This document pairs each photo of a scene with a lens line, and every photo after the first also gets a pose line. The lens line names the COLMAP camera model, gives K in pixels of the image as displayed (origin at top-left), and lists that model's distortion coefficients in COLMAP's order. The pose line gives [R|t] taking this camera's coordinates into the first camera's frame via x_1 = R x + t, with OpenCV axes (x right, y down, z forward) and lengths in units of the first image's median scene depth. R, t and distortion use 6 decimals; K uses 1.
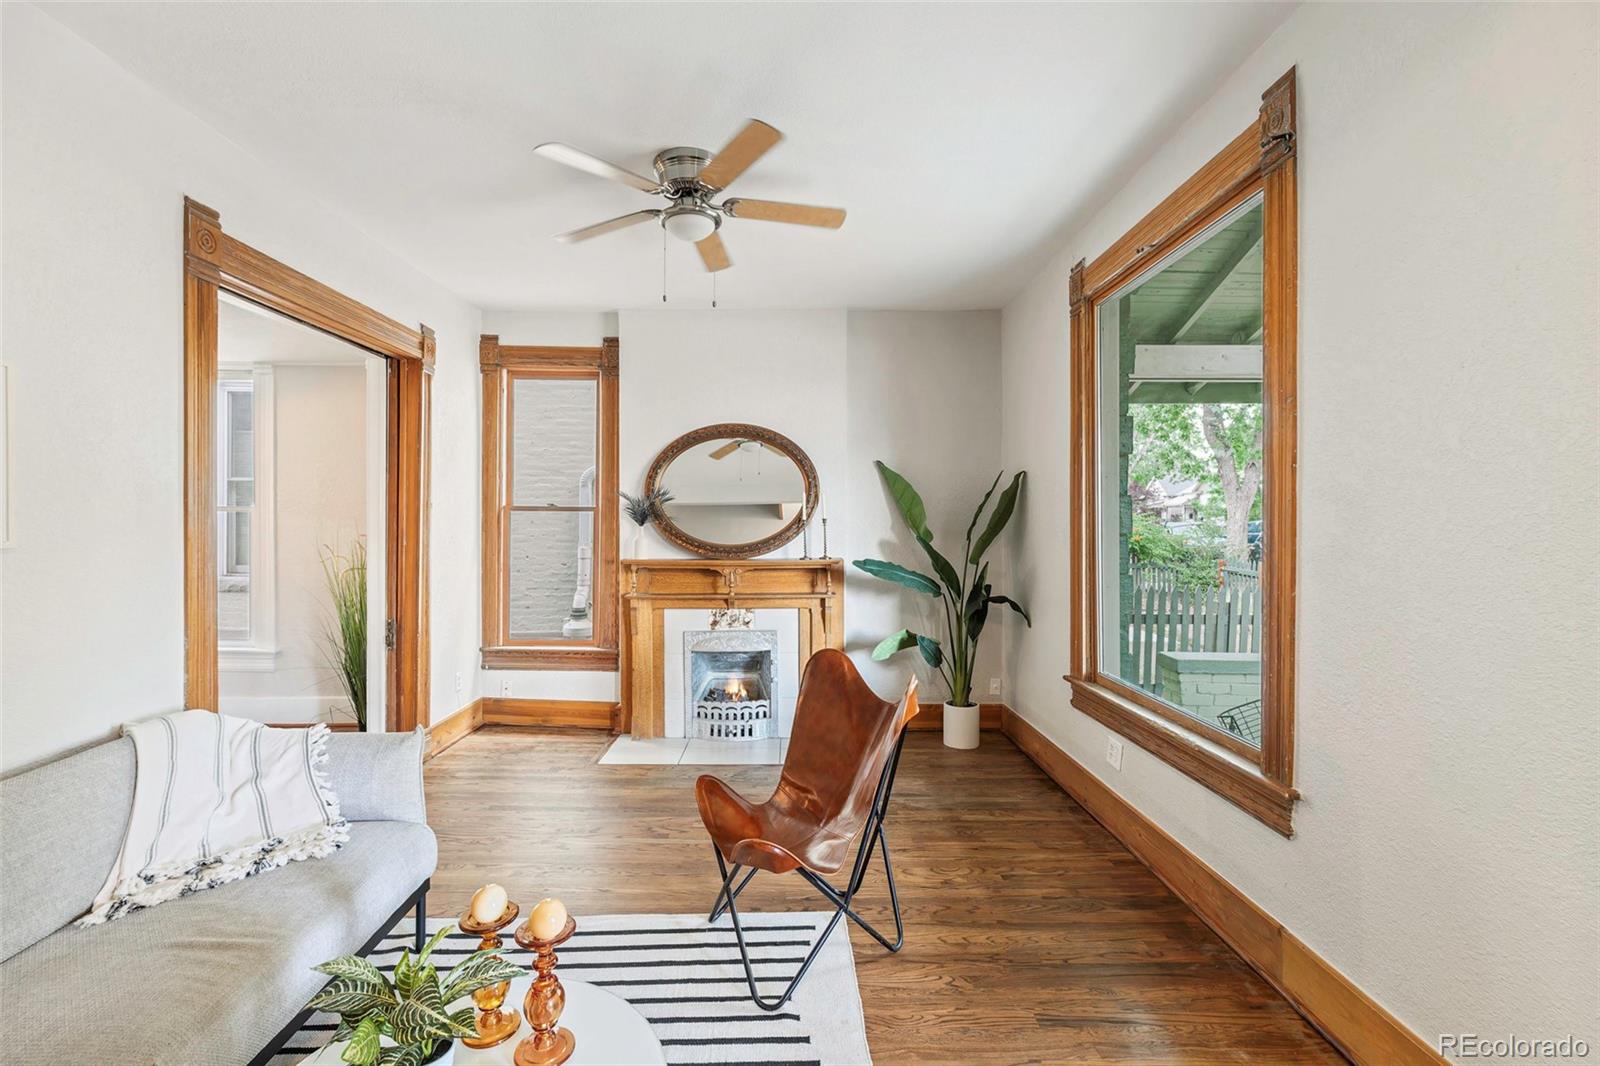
lens RADIAL K [[699.7, 0, 801.0], [0, 699.7, 514.7], [0, 0, 1]] dist [0.000367, -0.001899]
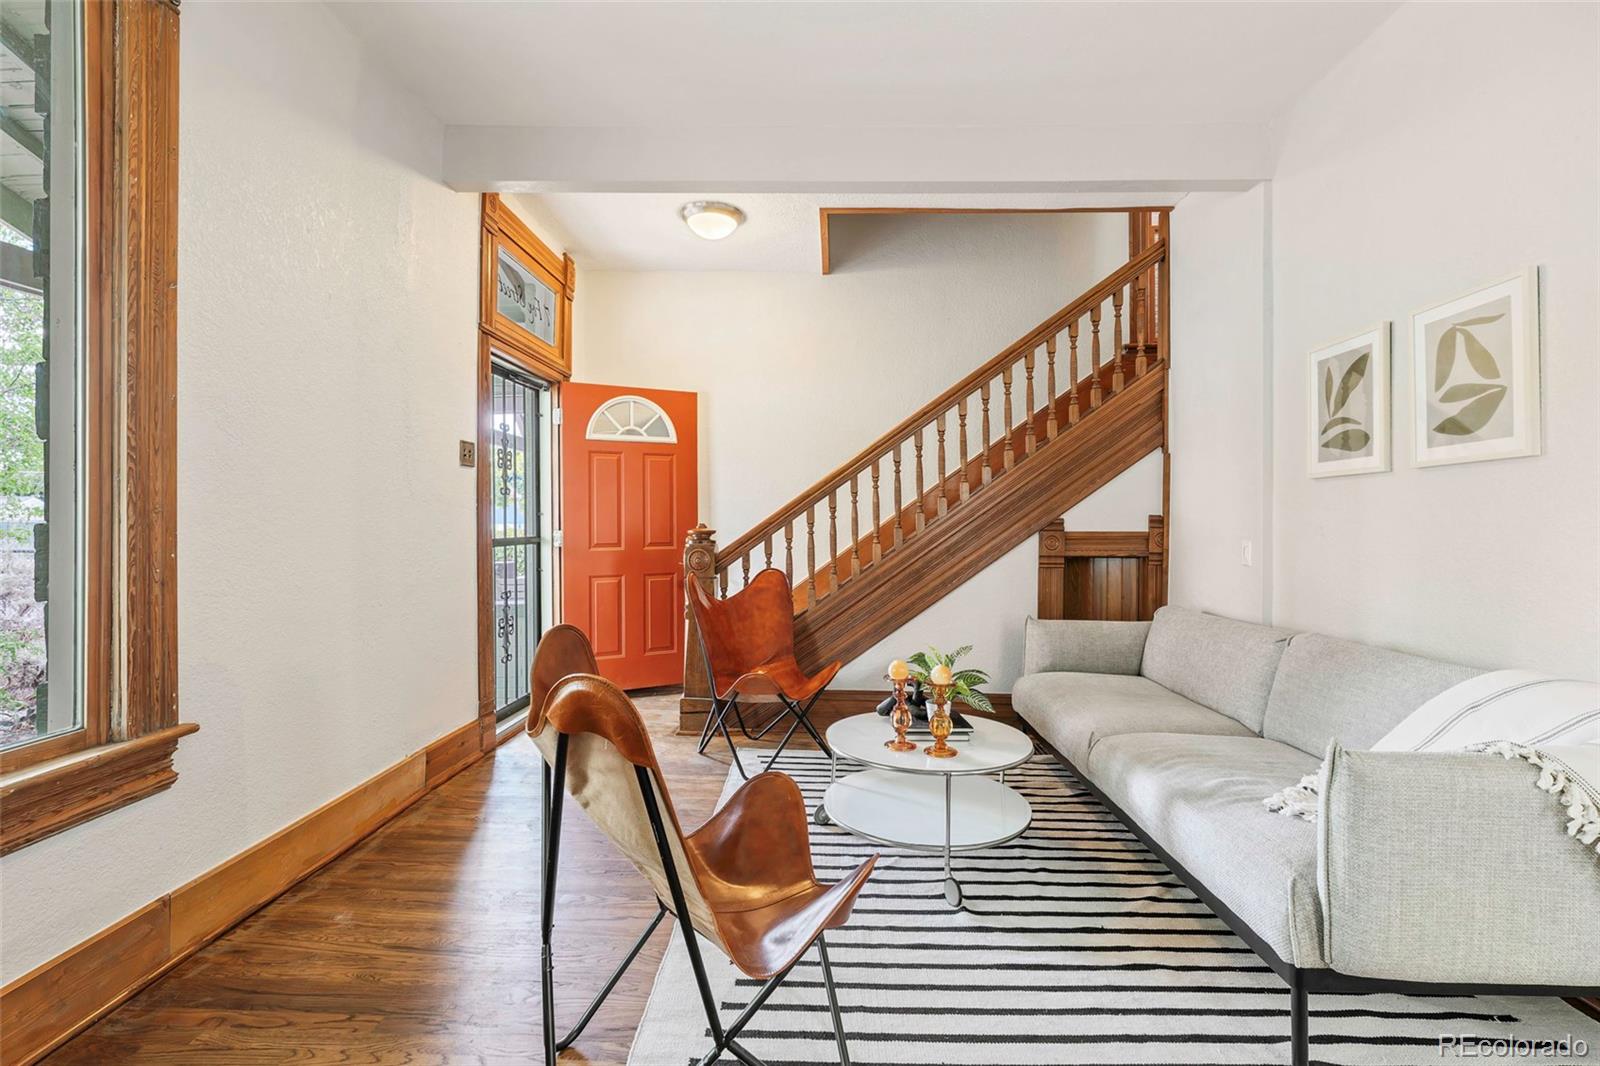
lens RADIAL K [[699.7, 0, 813.6], [0, 699.7, 523.9], [0, 0, 1]] dist [0.000367, -0.001899]
pose [[-0.998672, -0.003425, 0.051403, -0.070015], [-0.003518, 0.999992, -0.001713, 0.065497], [-0.051397, -0.001891, -0.998677, 0.882863]]
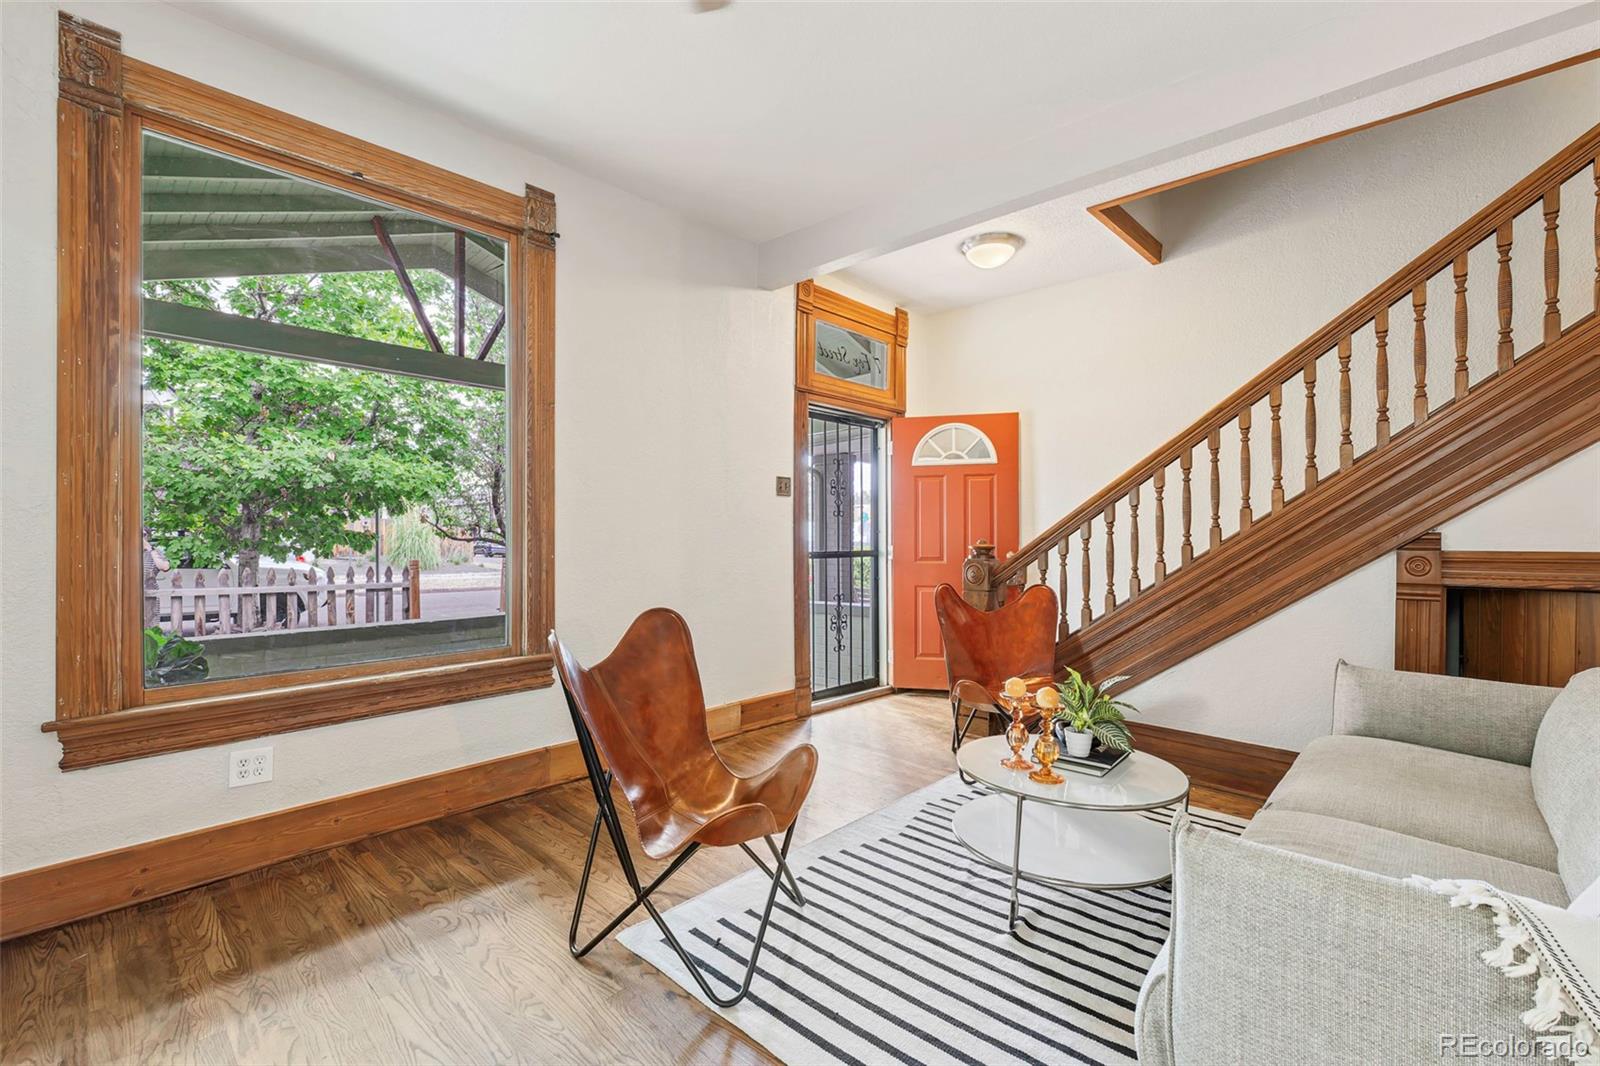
lens RADIAL K [[699.7, 0, 835.8], [0, 699.7, 539.1], [0, 0, 1]] dist [0.000367, -0.001899]
pose [[-0.726490, -0.004921, 0.687160, -0.394108], [-0.006377, 0.999980, 0.000419, 0.064144], [-0.687148, -0.004078, -0.726506, 0.820060]]
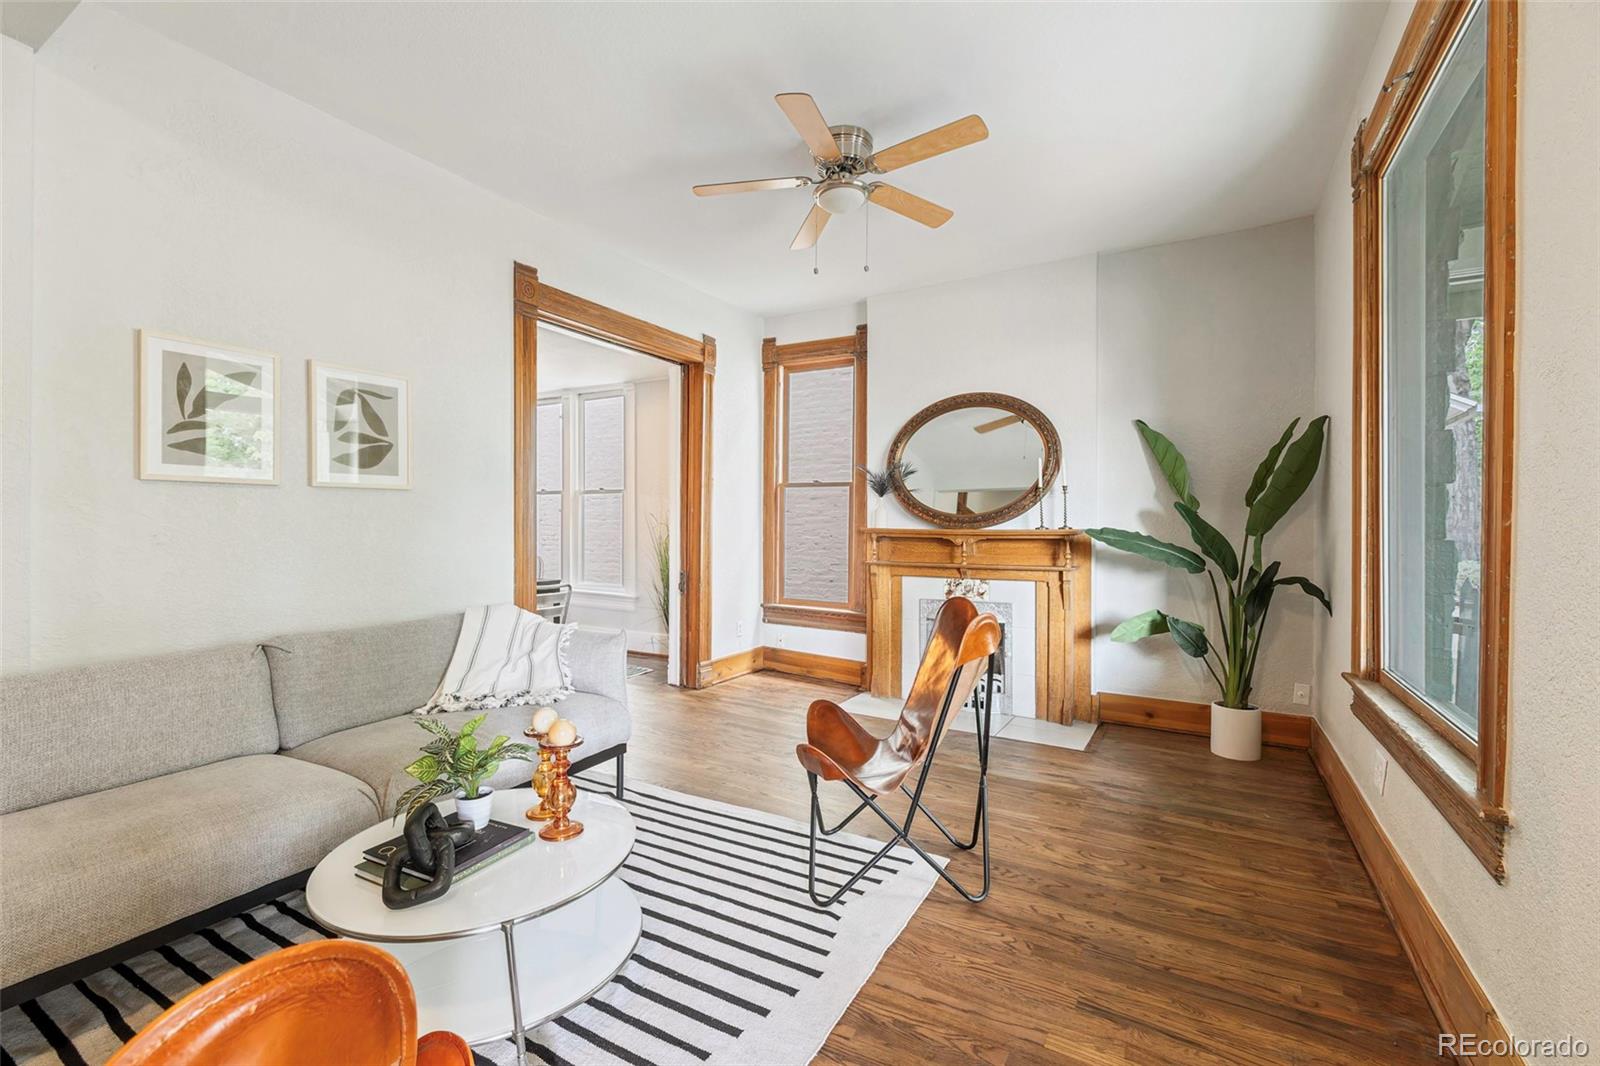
lens RADIAL K [[699.7, 0, 798.2], [0, 699.7, 522.0], [0, 0, 1]] dist [0.000367, -0.001899]
pose [[0.849036, -0.000711, -0.528335, 0.232260], [0.001509, 0.999998, 0.001079, 0.054075], [0.528333, -0.001714, 0.849035, 0.031562]]
